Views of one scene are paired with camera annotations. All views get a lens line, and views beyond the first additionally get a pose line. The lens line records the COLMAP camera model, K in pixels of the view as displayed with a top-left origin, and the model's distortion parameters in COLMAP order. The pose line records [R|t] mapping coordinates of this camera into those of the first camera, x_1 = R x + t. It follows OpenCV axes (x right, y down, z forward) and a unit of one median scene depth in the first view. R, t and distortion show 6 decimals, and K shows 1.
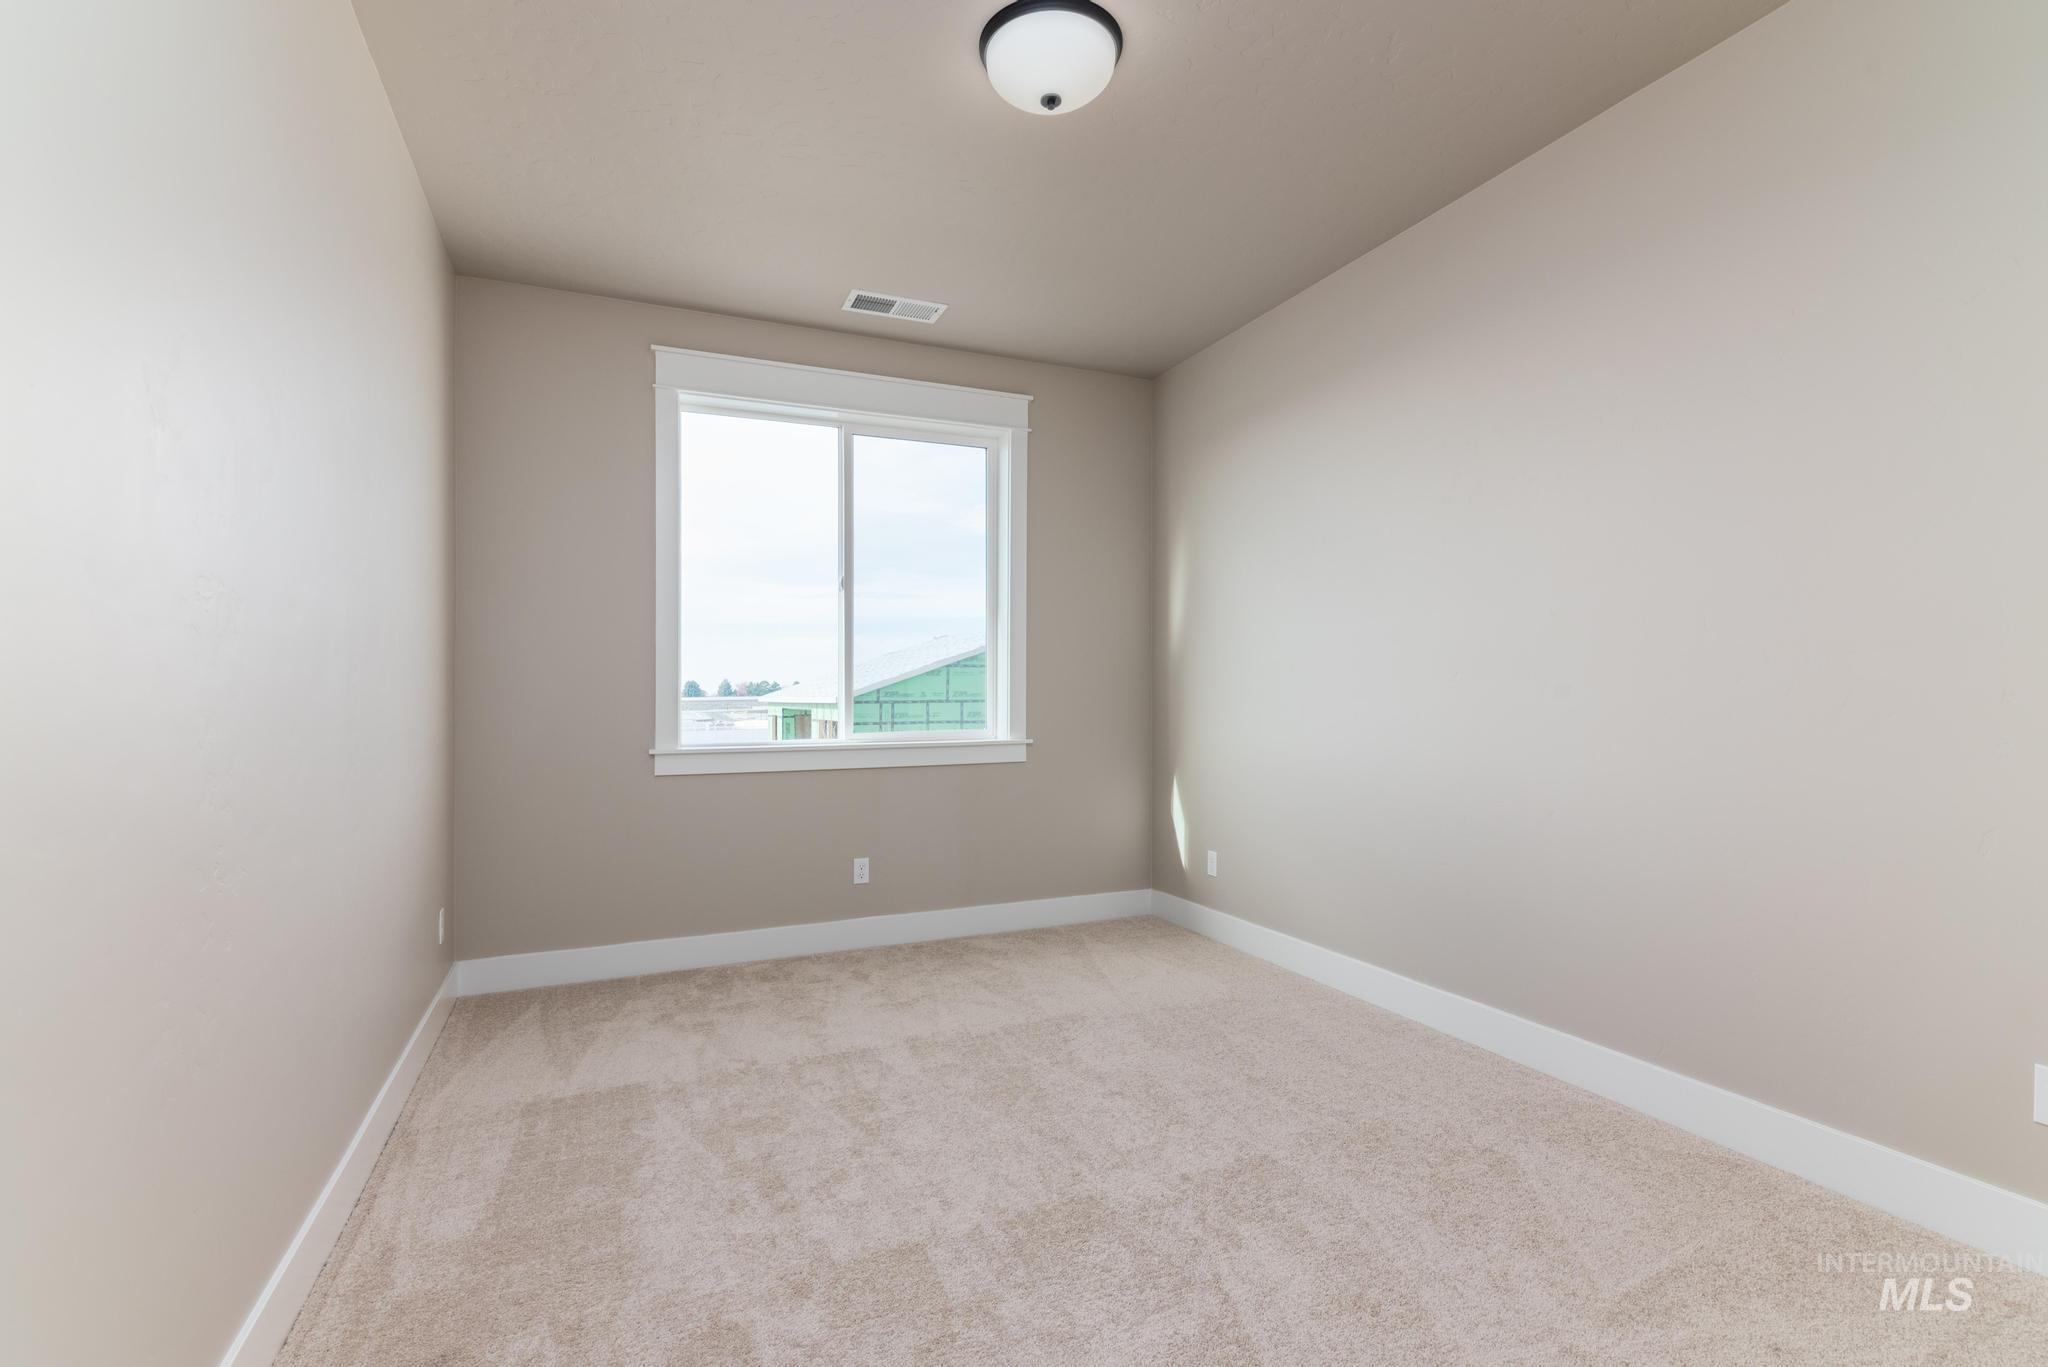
lens RADIAL K [[935.1, 0, 1042.1], [0, 935.1, 695.4], [0, 0, 1]] dist [0.012551, -0.000471]
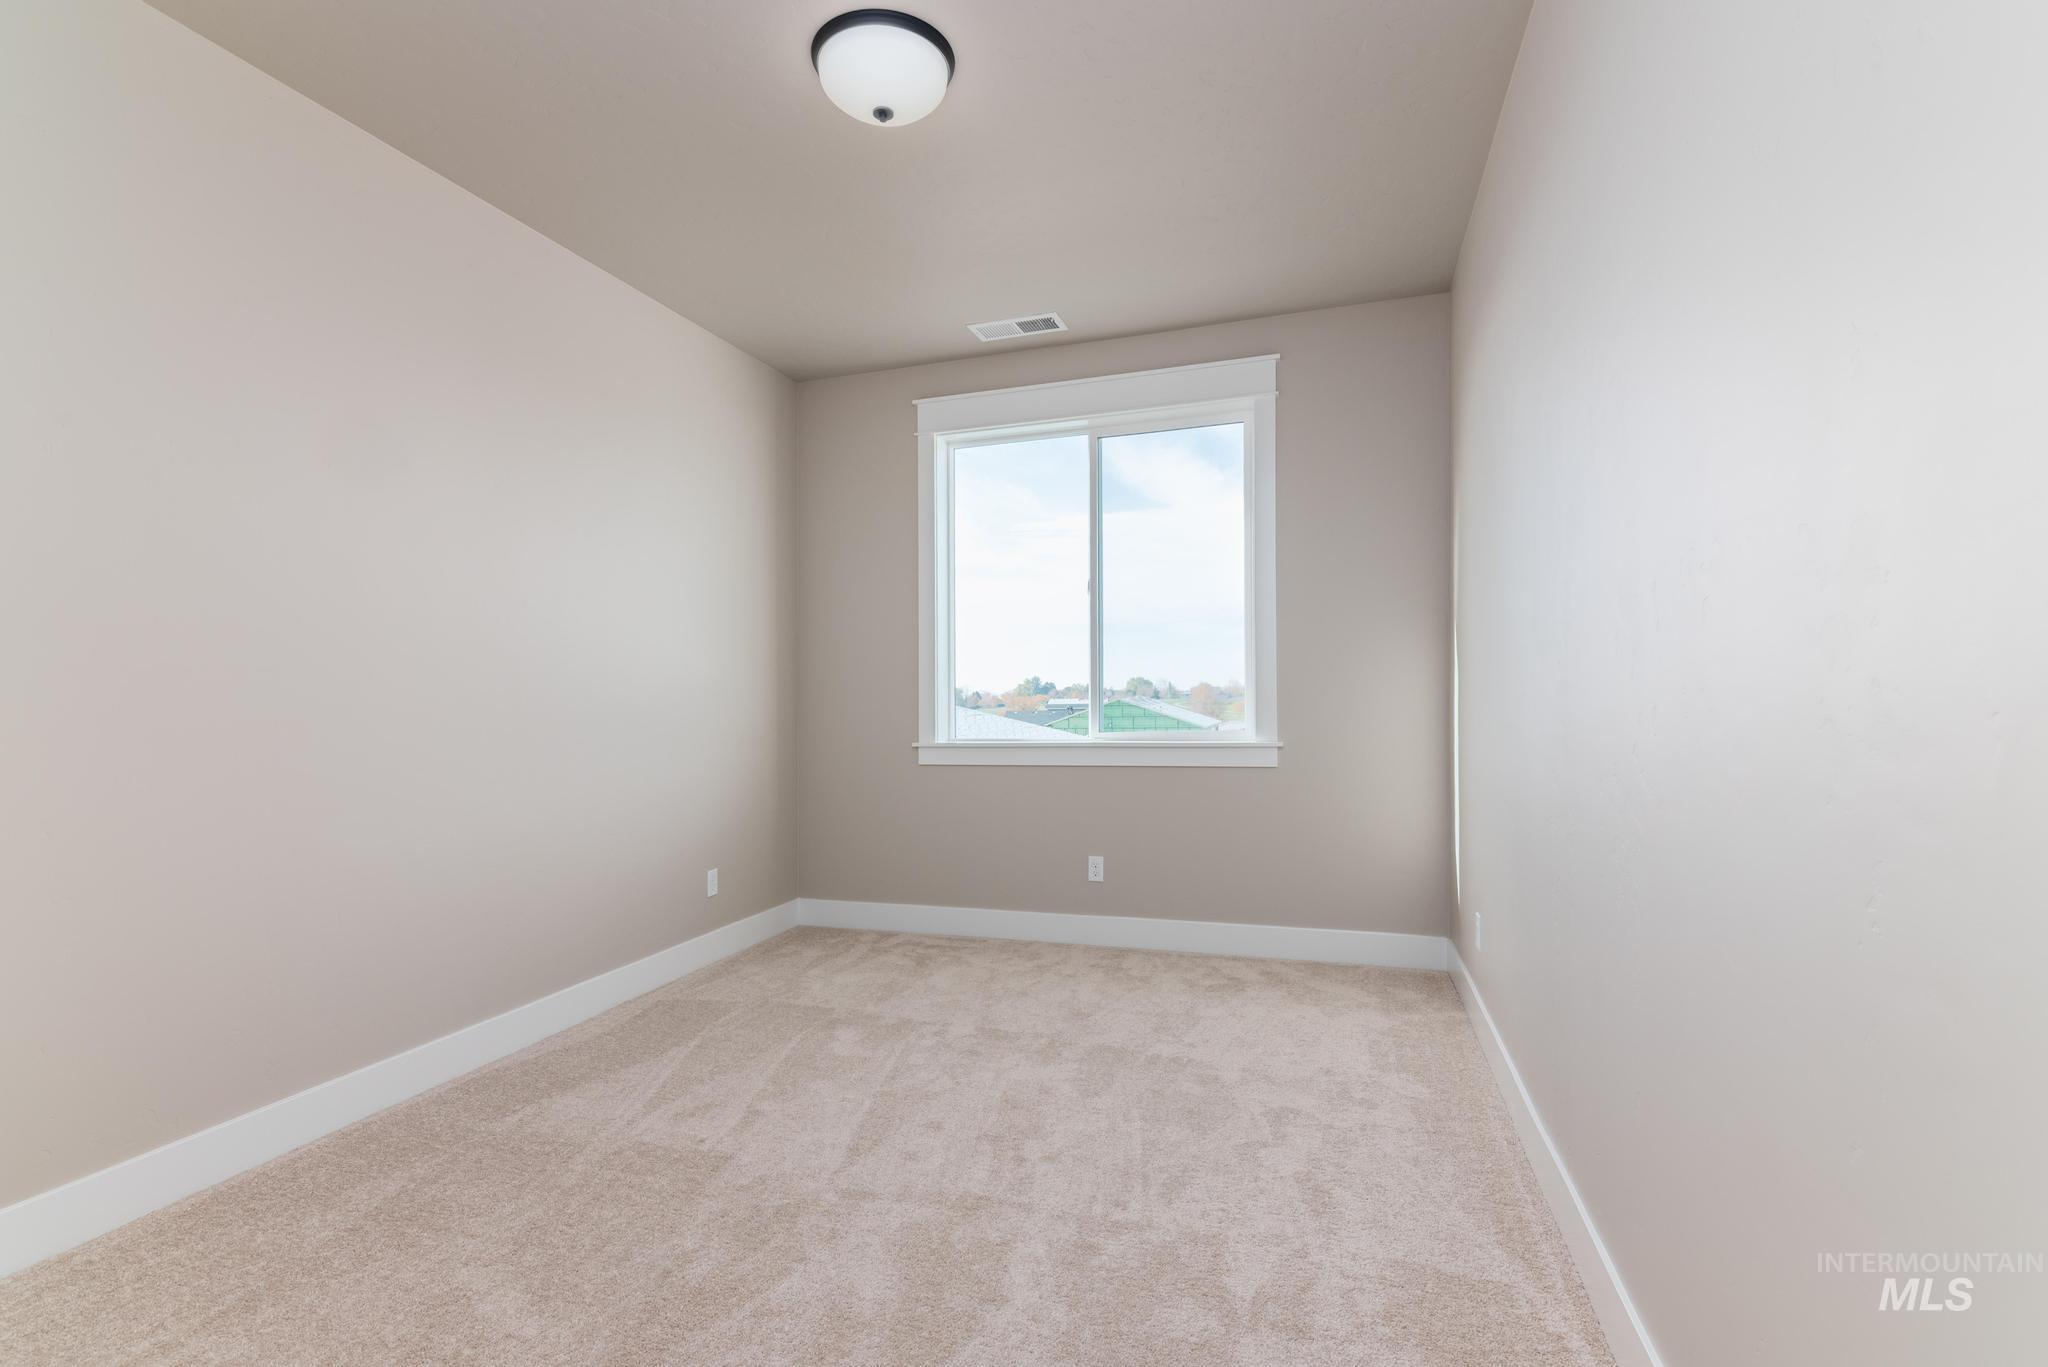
lens RADIAL K [[935.1, 0, 1028.6], [0, 935.1, 681.6], [0, 0, 1]] dist [0.012551, -0.000471]
pose [[0.742571, -0.016315, -0.669569, 0.422670], [0.010029, 0.999862, -0.013240, -0.001616], [0.669693, 0.003116, 0.742632, 0.197617]]
